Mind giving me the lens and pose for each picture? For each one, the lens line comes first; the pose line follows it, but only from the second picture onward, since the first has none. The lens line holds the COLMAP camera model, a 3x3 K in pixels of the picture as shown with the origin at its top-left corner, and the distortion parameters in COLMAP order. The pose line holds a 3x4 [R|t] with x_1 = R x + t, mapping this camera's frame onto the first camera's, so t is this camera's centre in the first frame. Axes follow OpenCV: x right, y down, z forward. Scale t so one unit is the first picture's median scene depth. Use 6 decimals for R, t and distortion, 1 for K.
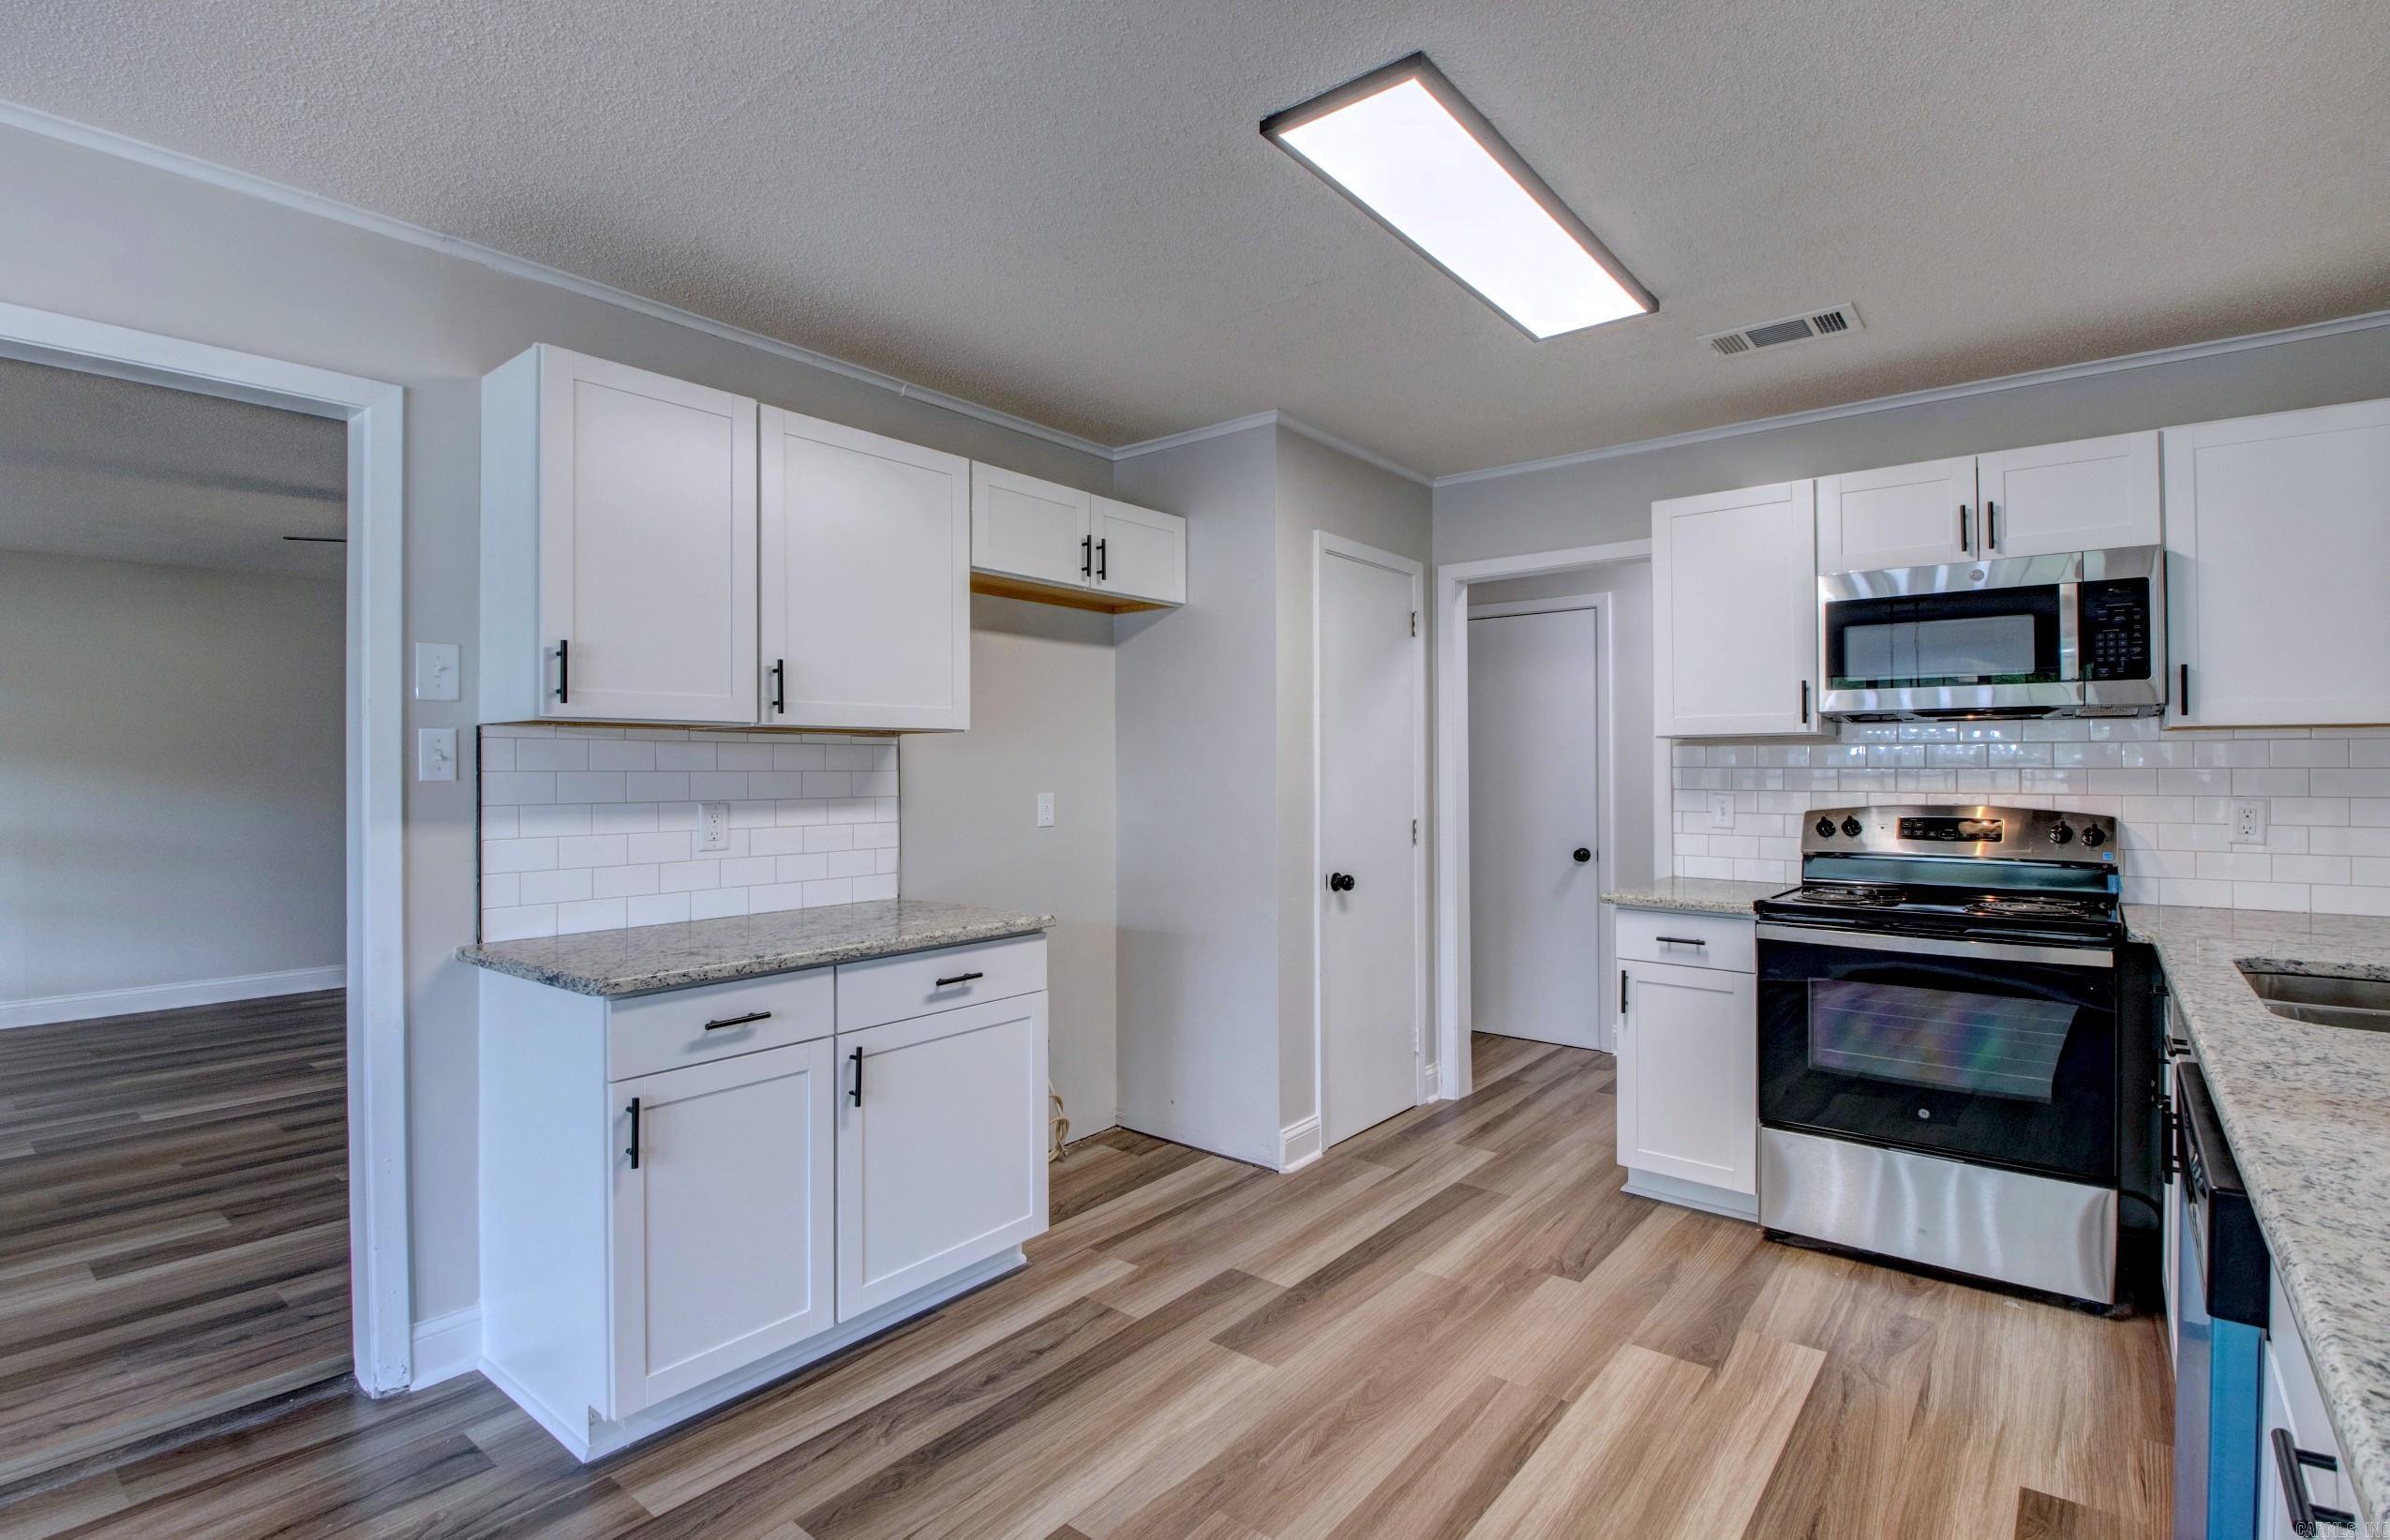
lens RADIAL K [[1117.4, 0, 1188.7], [0, 1117.4, 758.3], [0, 0, 1]] dist [0.024845, -0.037974]
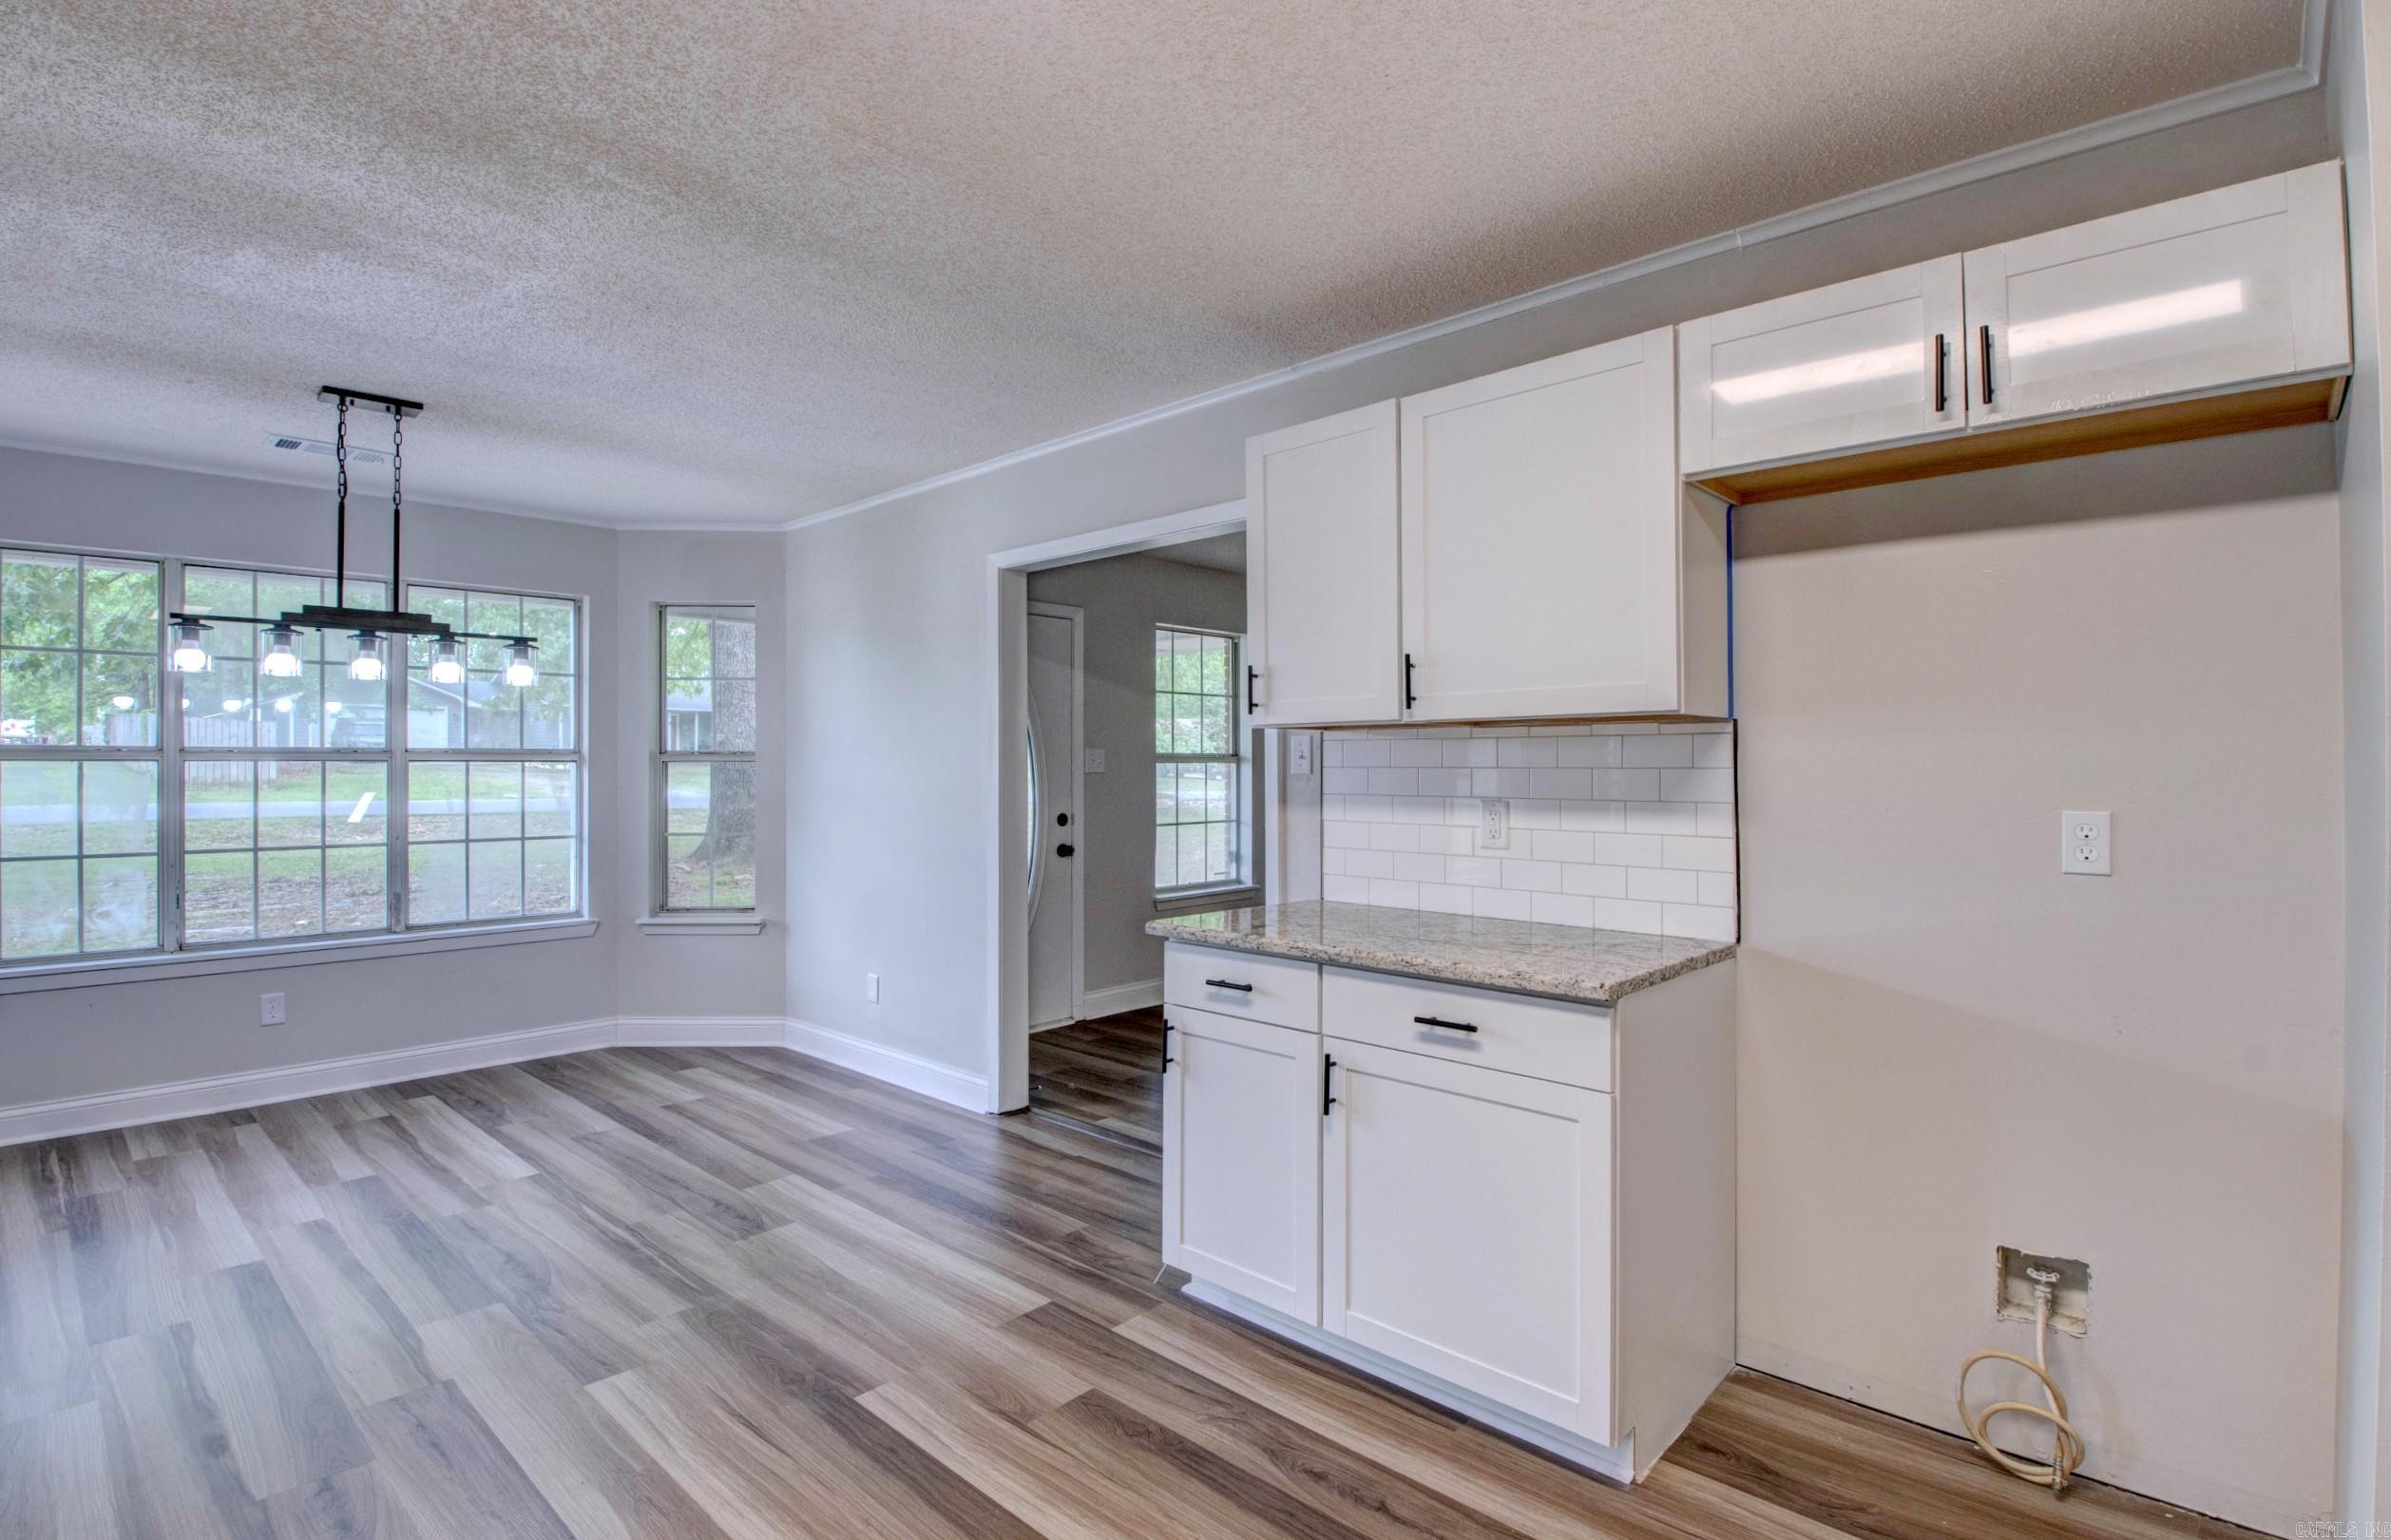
lens RADIAL K [[1127.9, 0, 1177.6], [0, 1127.9, 756.3], [0, 0, 1]] dist [-0.001791, -0.015686]
pose [[-0.077207, -0.005343, -0.997001, 0.556130], [0.012614, 0.999900, -0.006335, 0.004472], [0.996935, -0.013065, -0.077132, 0.773191]]
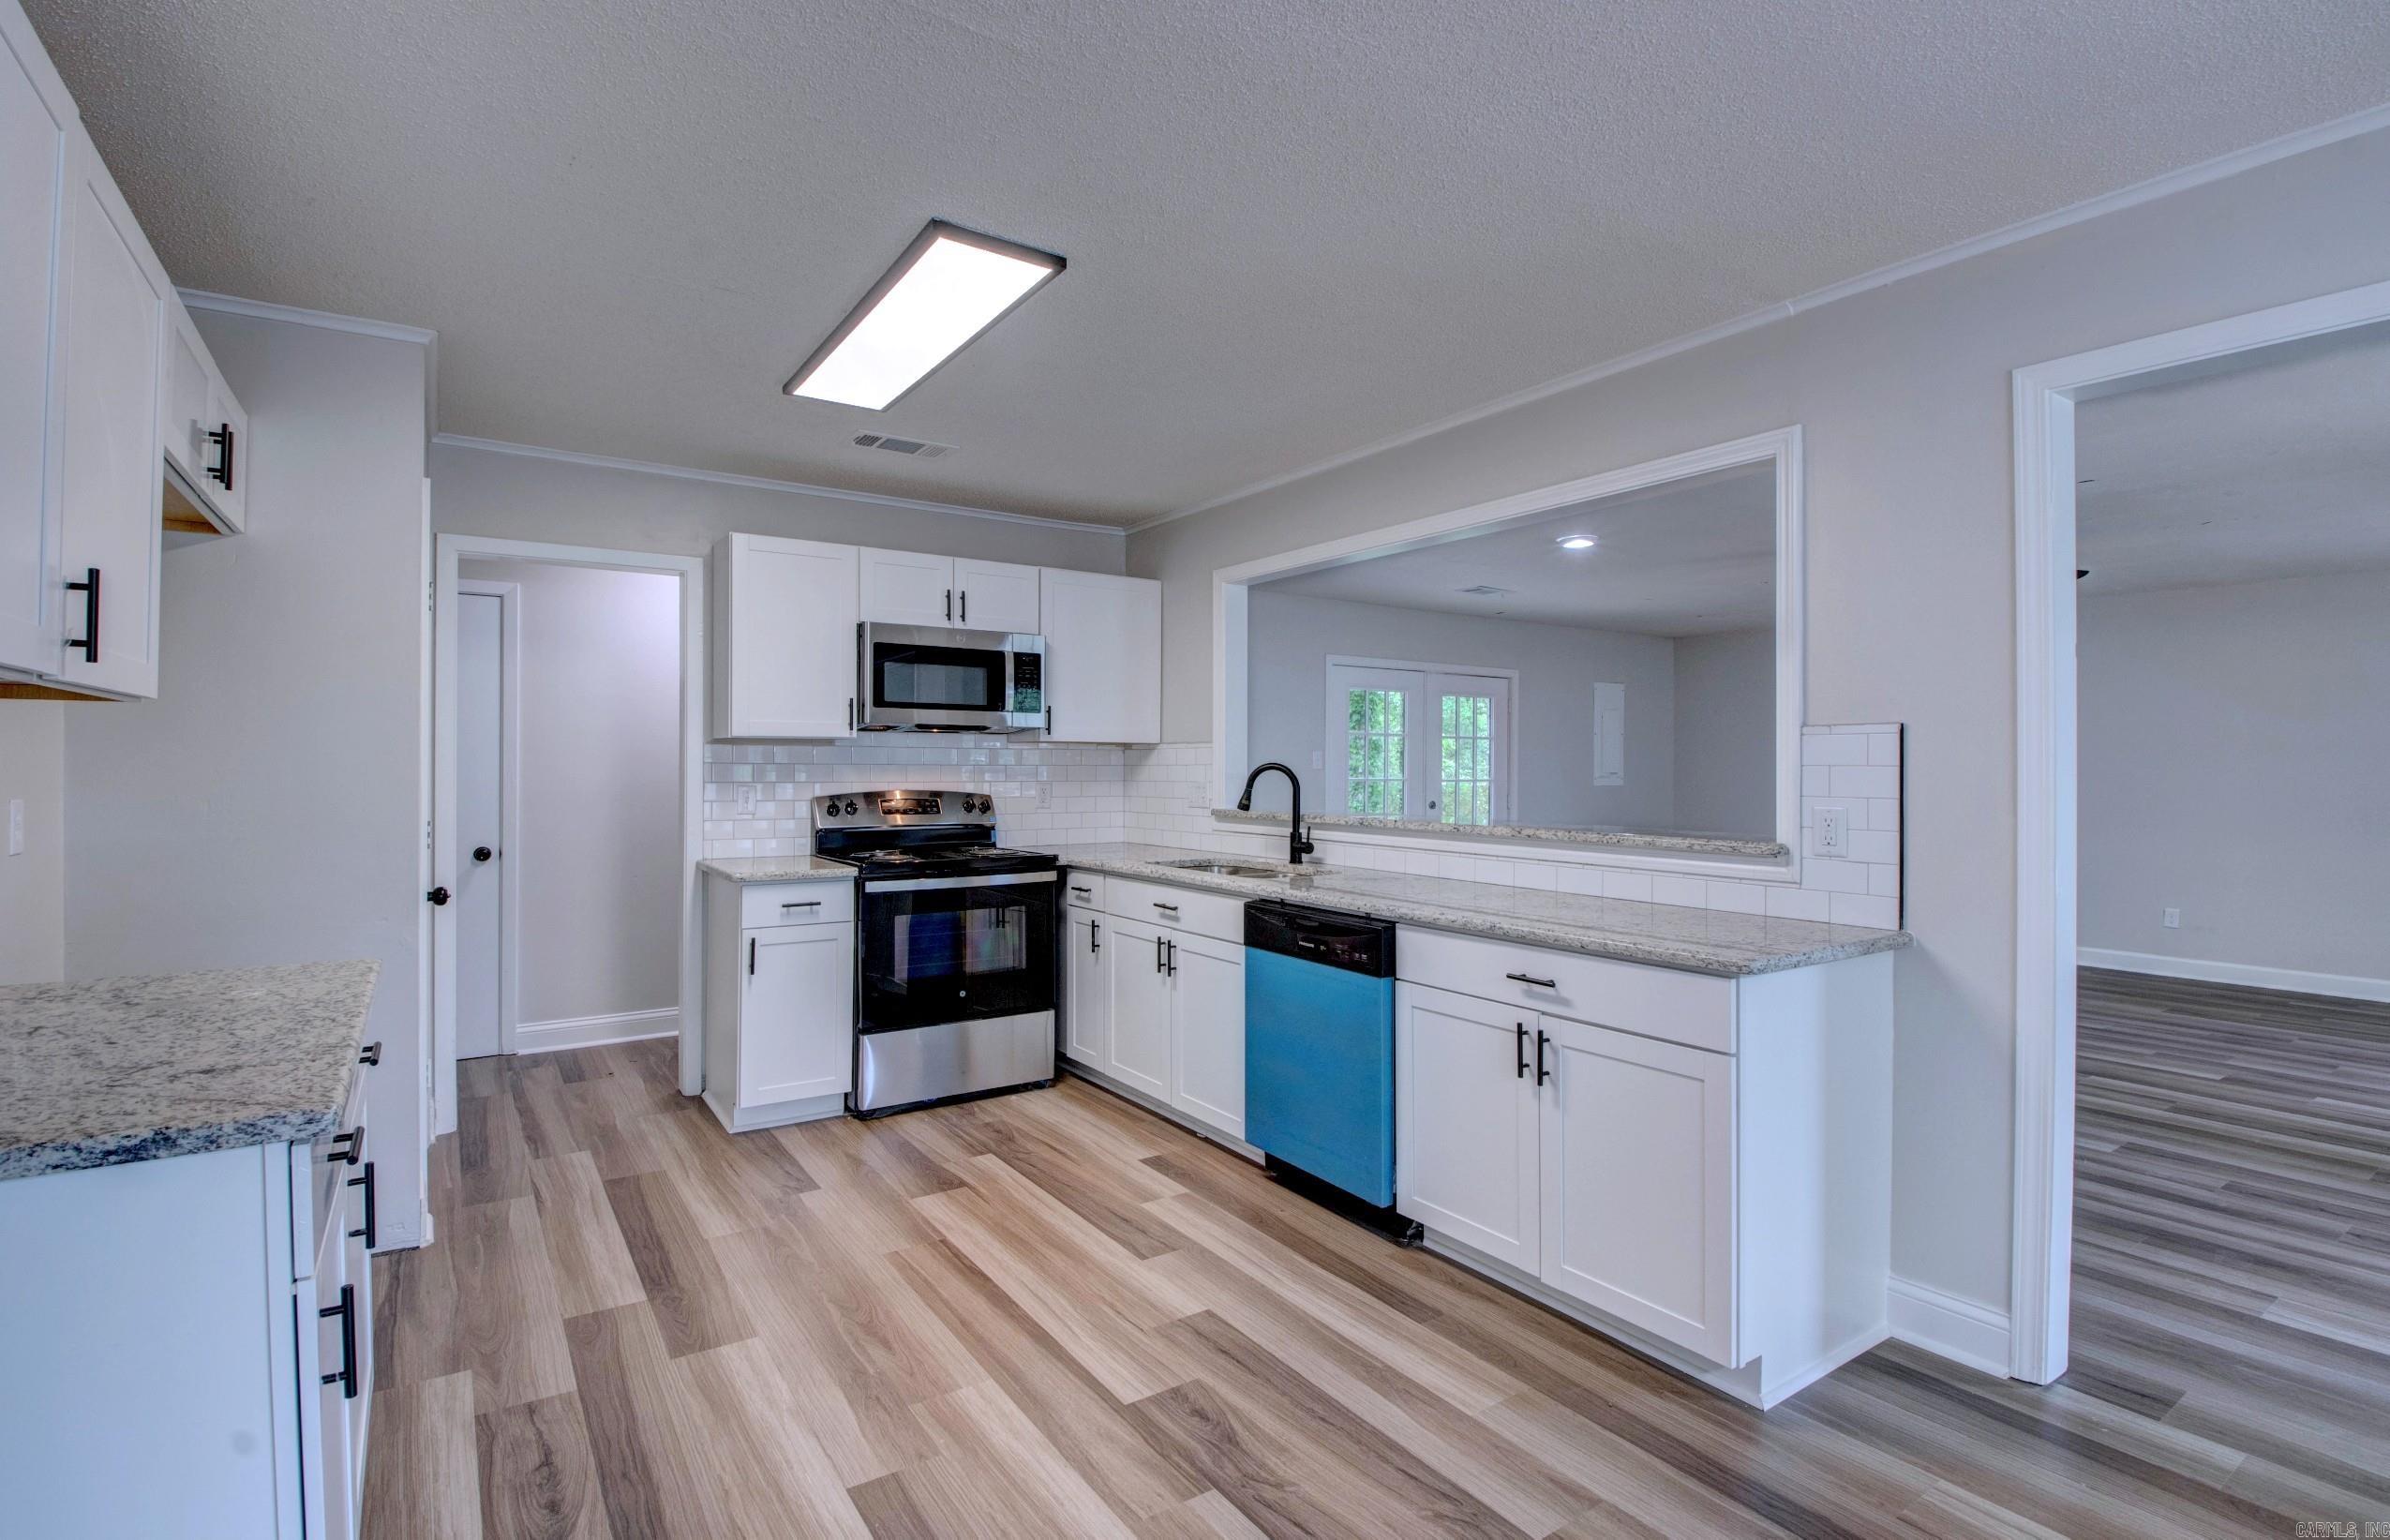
lens RADIAL K [[1109.6, 0, 1189.4], [0, 1109.6, 758.0], [0, 0, 1]] dist [0.022585, -0.033800]
pose [[0.294252, 0.009755, 0.955678, -0.652017], [-0.013135, 0.999895, -0.006162, 0.004868], [-0.955638, -0.010740, 0.294349, 0.258991]]
